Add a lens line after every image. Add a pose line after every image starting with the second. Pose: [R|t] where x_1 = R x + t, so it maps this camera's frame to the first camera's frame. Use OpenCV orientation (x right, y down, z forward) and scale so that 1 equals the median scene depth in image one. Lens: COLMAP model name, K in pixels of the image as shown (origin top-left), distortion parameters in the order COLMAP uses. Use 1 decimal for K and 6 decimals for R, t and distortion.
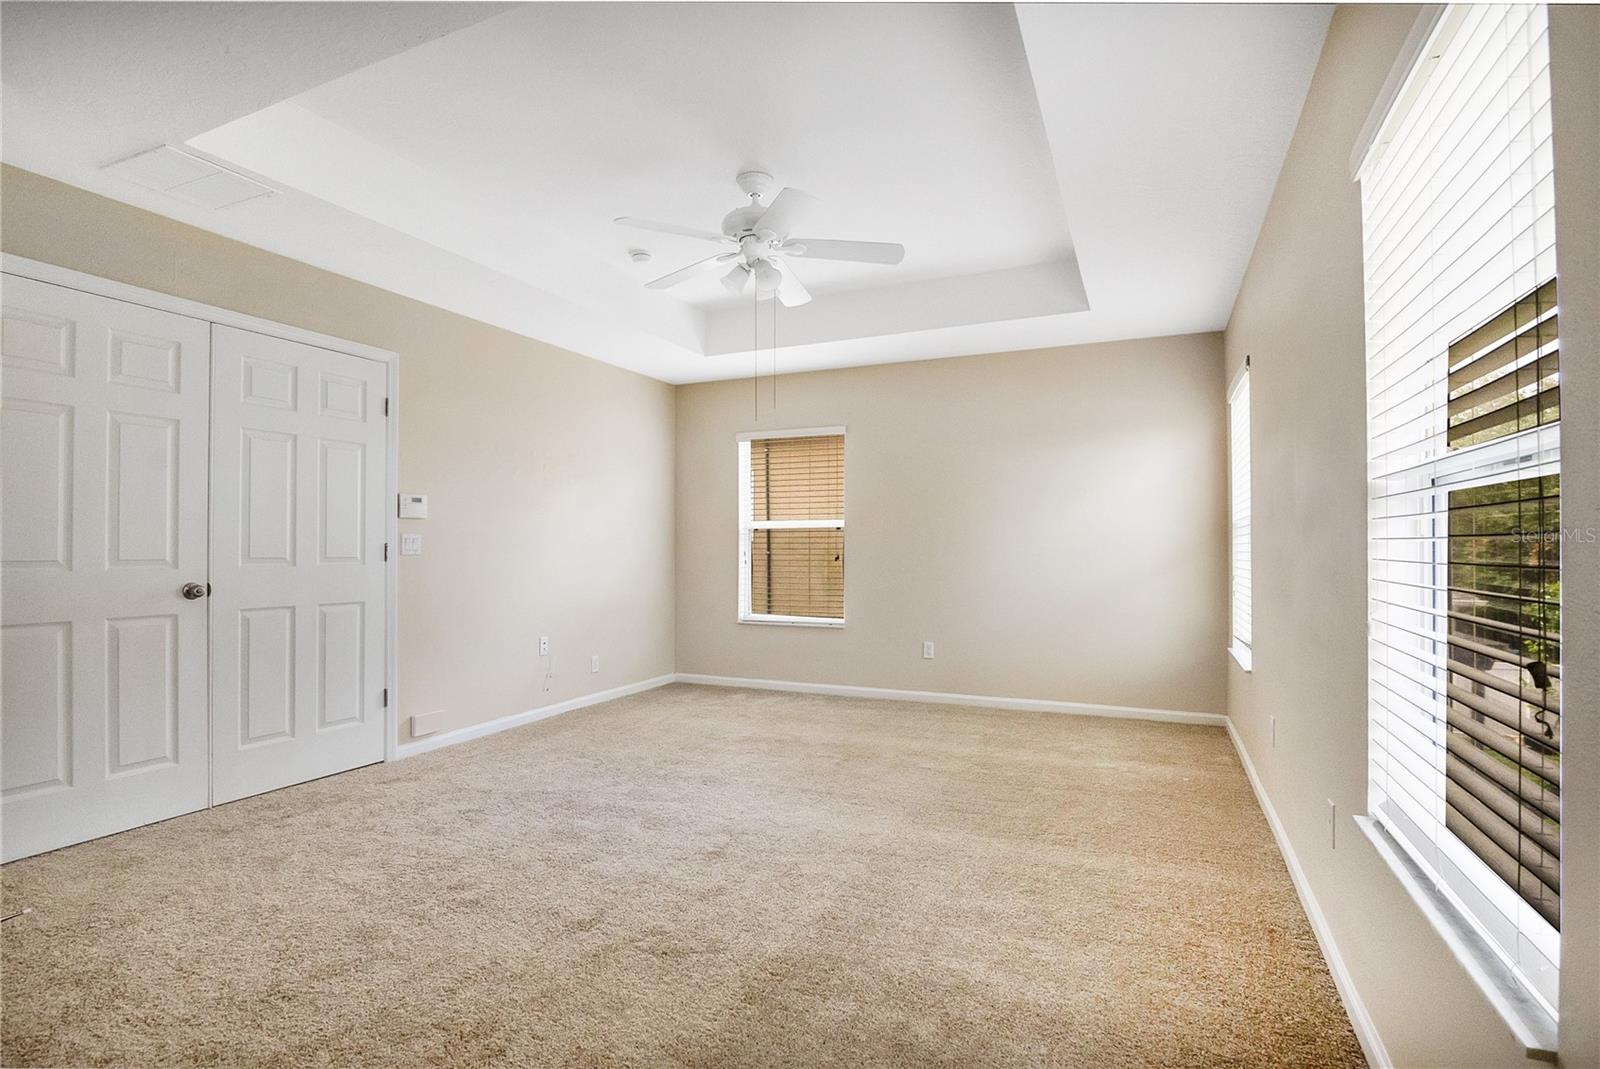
lens RADIAL K [[795.4, 0, 795.2], [0, 795.4, 540.2], [0, 0, 1]] dist [-0.022132, -0.001376]
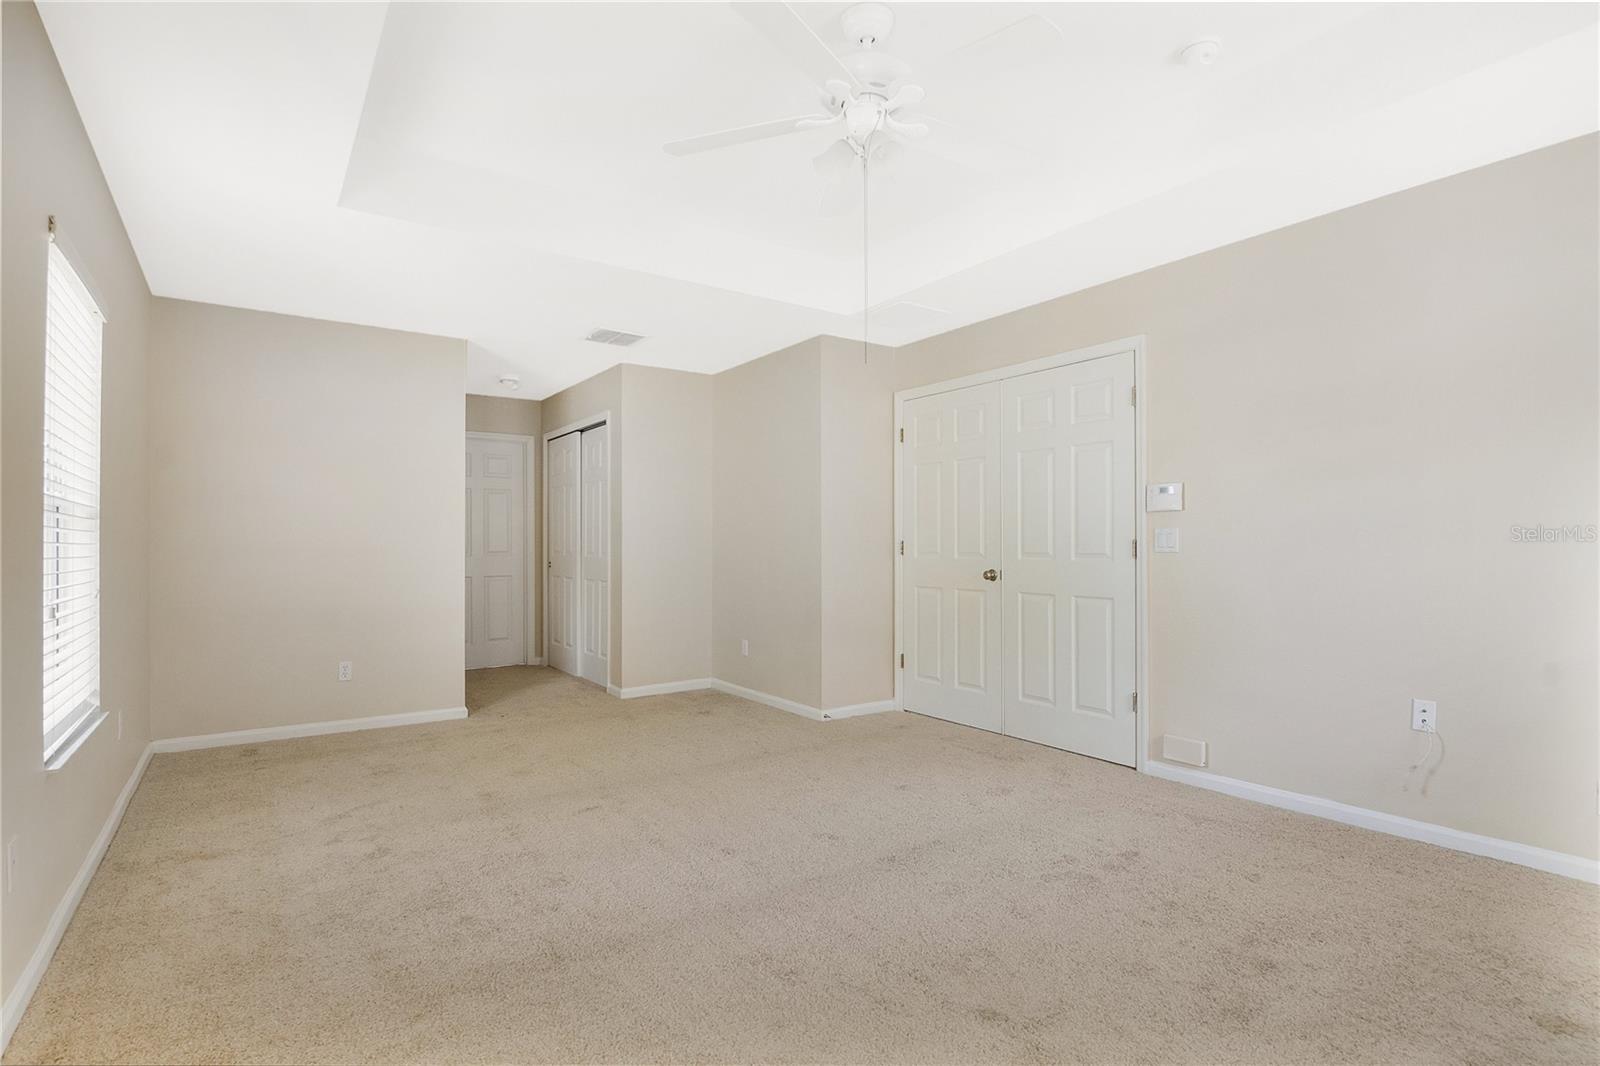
lens RADIAL K [[795.4, 0, 804.9], [0, 795.4, 534.1], [0, 0, 1]] dist [-0.022132, -0.001376]
pose [[-0.530960, -0.012218, -0.847309, 0.497563], [0.008557, 0.999768, -0.019778, 0.013088], [0.847354, -0.017752, -0.530732, 1.165150]]
